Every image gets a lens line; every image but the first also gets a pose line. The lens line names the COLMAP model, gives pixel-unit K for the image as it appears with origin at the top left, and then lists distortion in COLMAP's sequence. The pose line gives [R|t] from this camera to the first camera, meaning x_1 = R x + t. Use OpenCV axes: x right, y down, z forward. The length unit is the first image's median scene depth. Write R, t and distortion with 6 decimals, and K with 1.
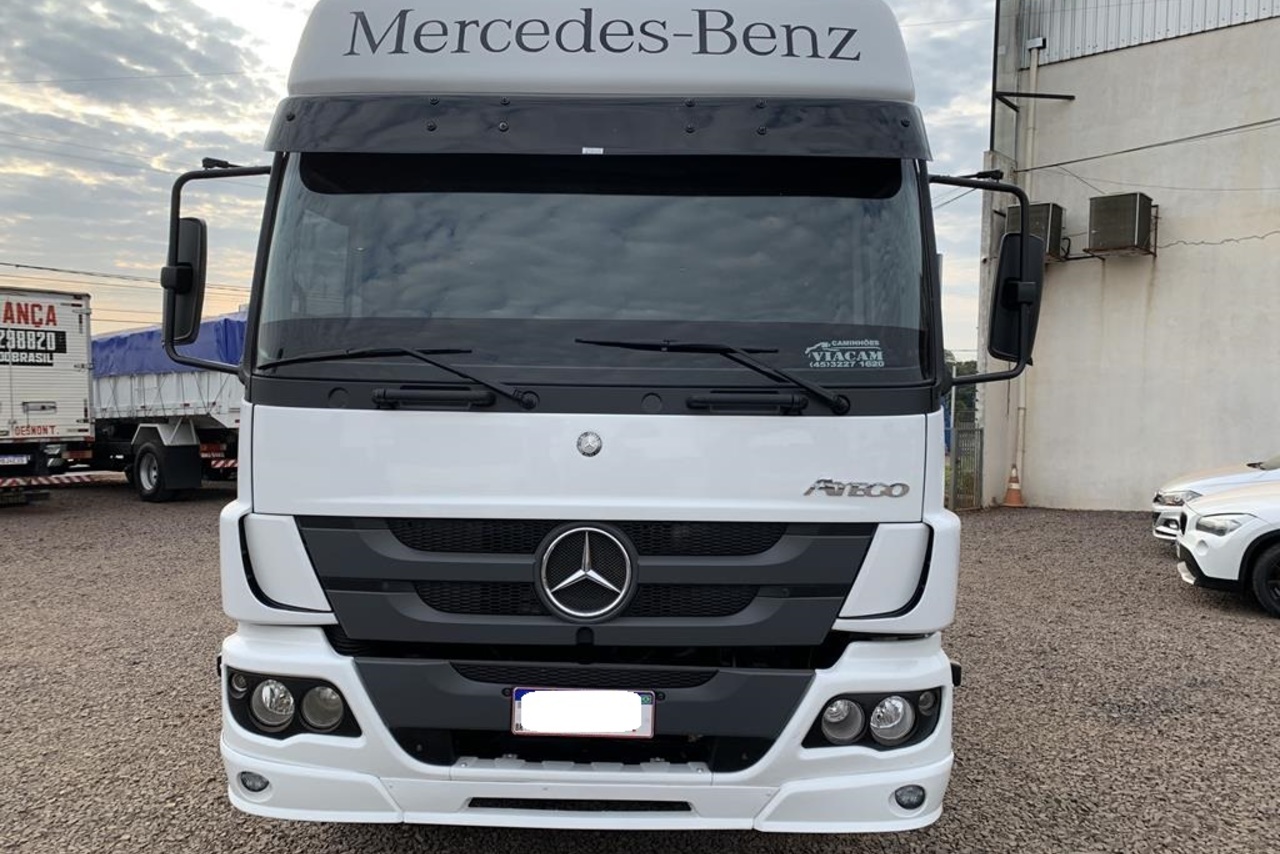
lens RADIAL K [[998.0, 0, 640.0], [0, 998.0, 427.0], [0, 0, 1]] dist [0.075160, -0.000560]
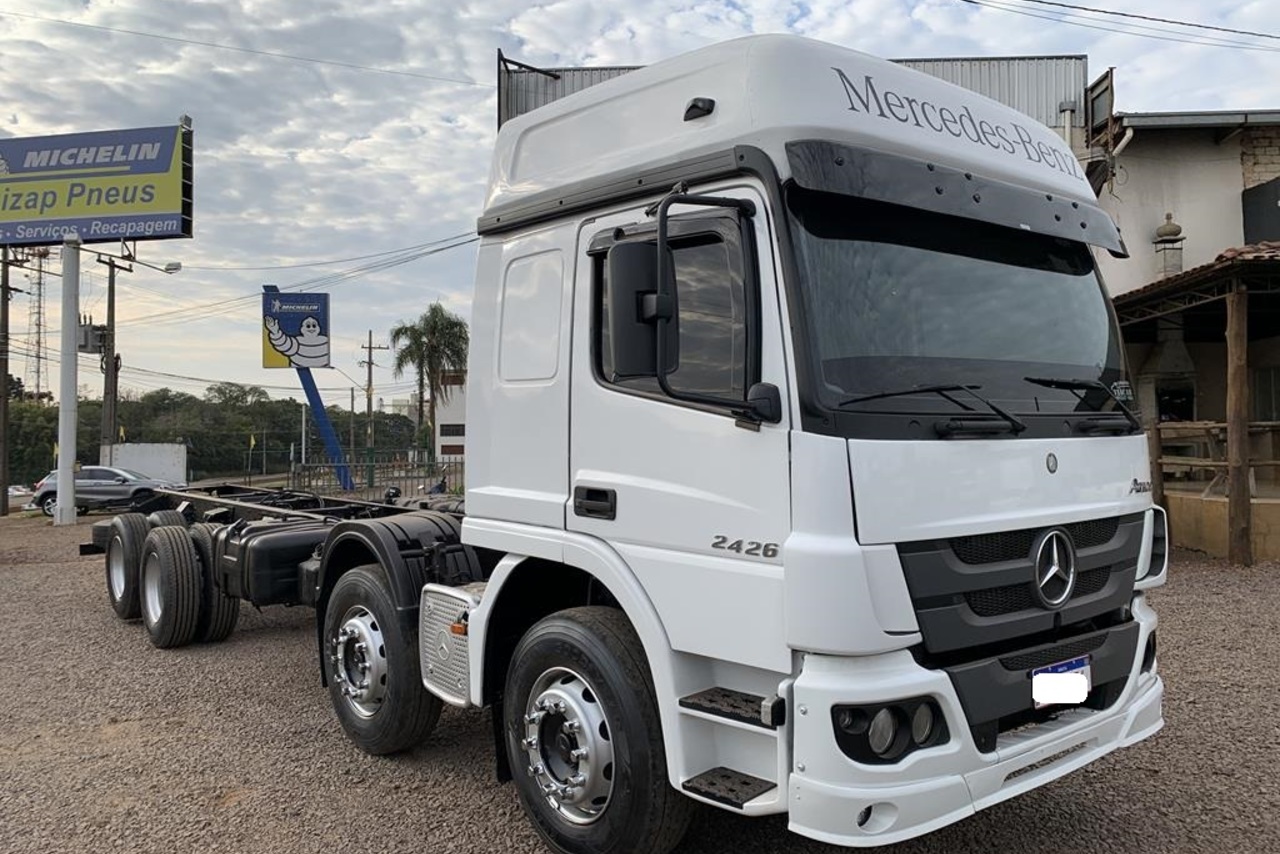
lens RADIAL K [[1043.5, 0, 639.8], [0, 1043.5, 399.1], [0, 0, 1]] dist [-0.000785, -0.000432]
pose [[0.752627, -0.001743, 0.658445, -1.259160], [0.045280, 0.997766, -0.049116, -0.020019], [-0.656888, 0.066781, 0.751025, 0.354035]]
